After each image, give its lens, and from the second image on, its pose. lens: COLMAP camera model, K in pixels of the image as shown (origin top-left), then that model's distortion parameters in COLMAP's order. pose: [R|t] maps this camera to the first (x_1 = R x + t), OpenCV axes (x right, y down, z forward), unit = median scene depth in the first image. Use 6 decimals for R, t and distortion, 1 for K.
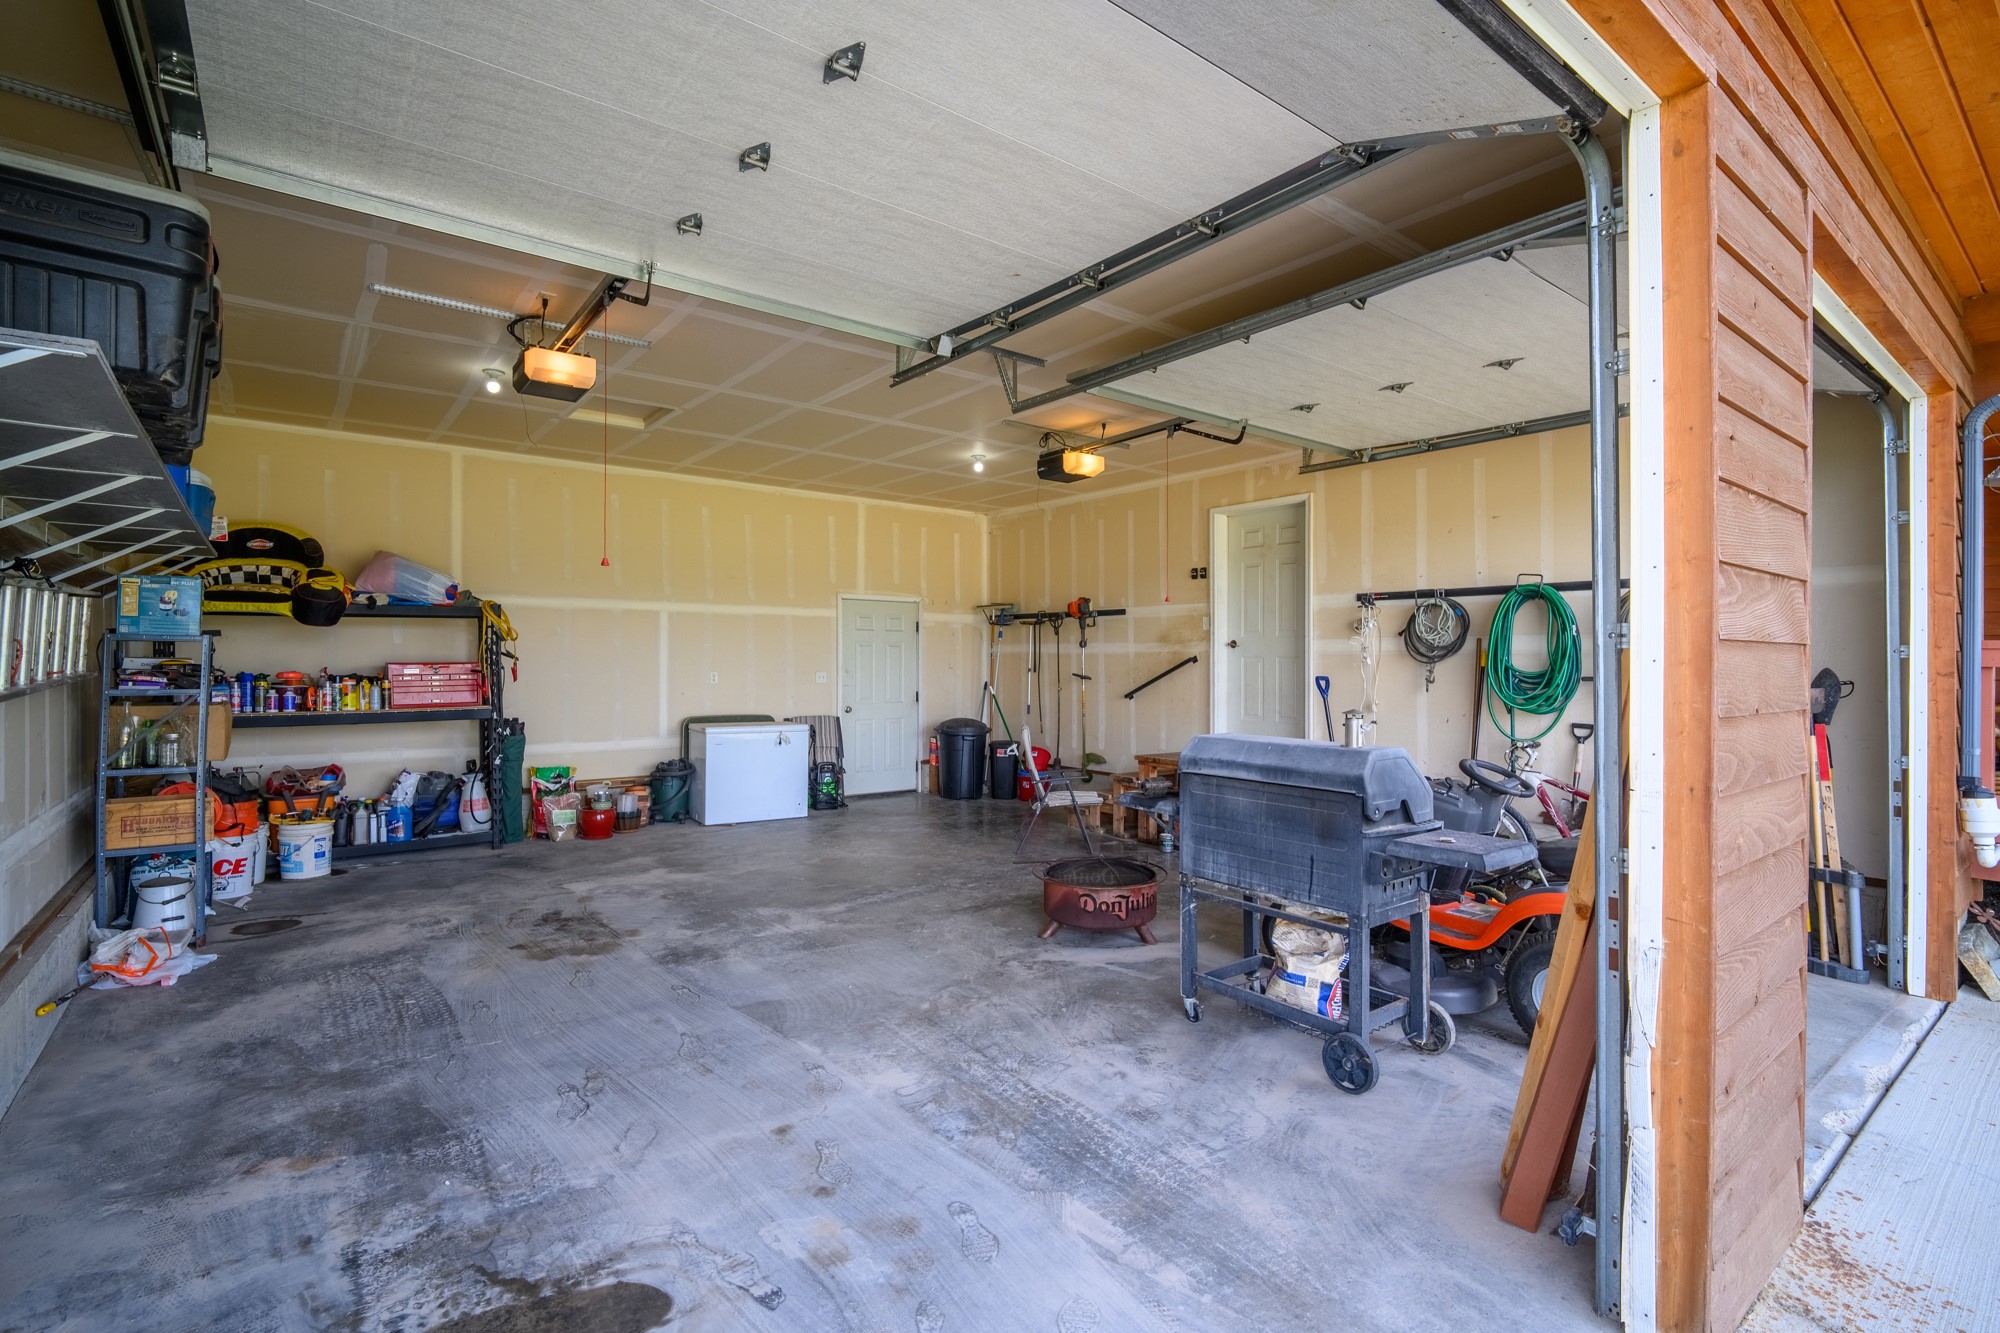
lens RADIAL K [[922.7, 0, 1004.5], [0, 922.7, 655.9], [0, 0, 1]] dist [-0.020127, 0.000034]
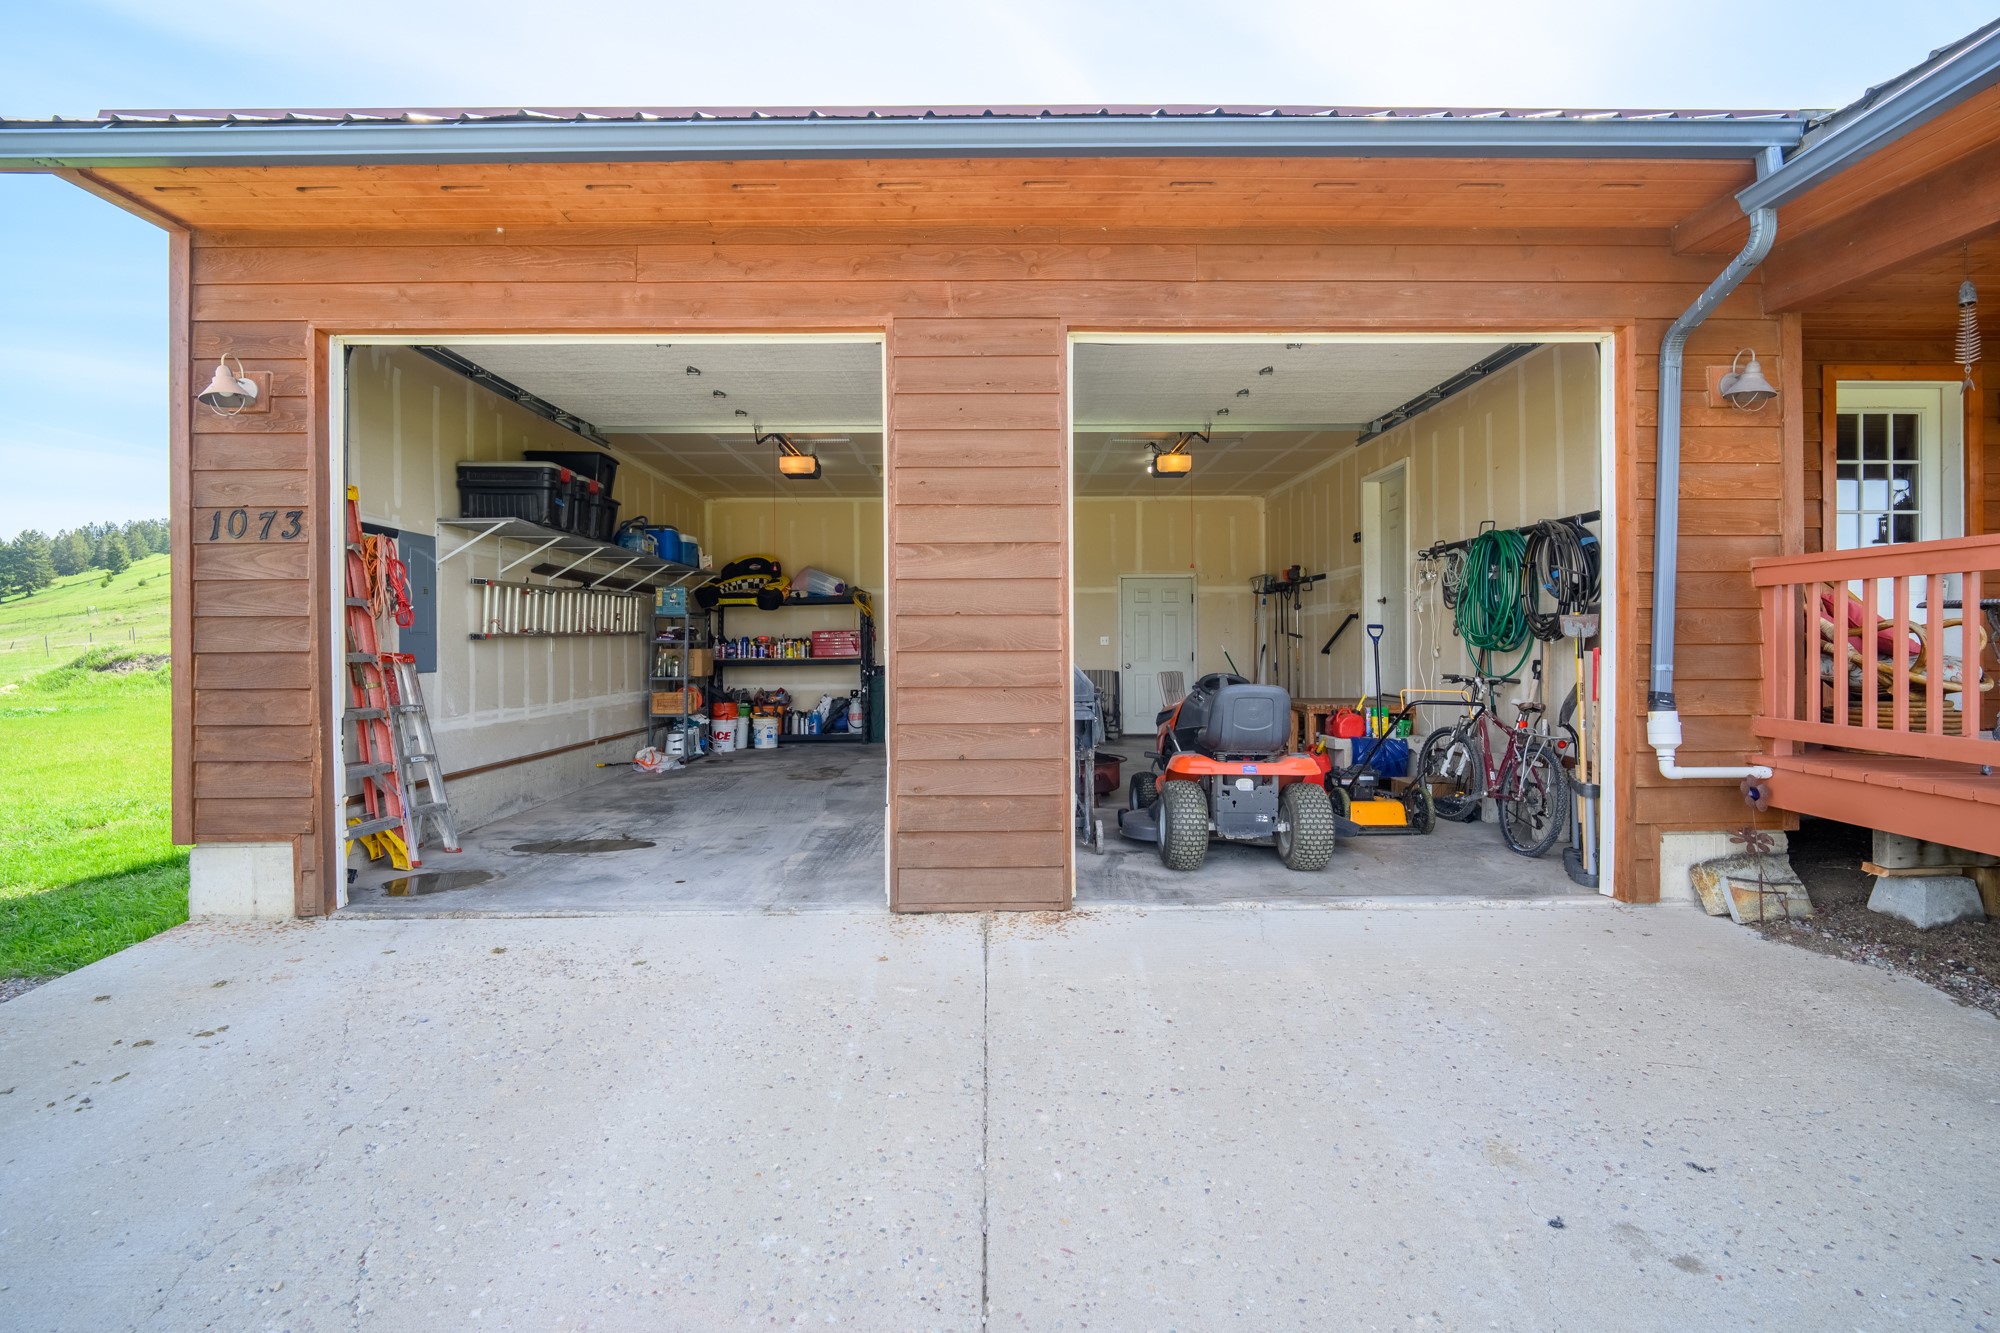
lens RADIAL K [[922.7, 0, 991.5], [0, 922.7, 661.9], [0, 0, 1]] dist [-0.020127, 0.000034]
pose [[0.798087, -0.001606, -0.602541, 0.395044], [0.014967, 0.999741, 0.017161, 0.025486], [0.602357, -0.022714, 0.797904, -0.108604]]
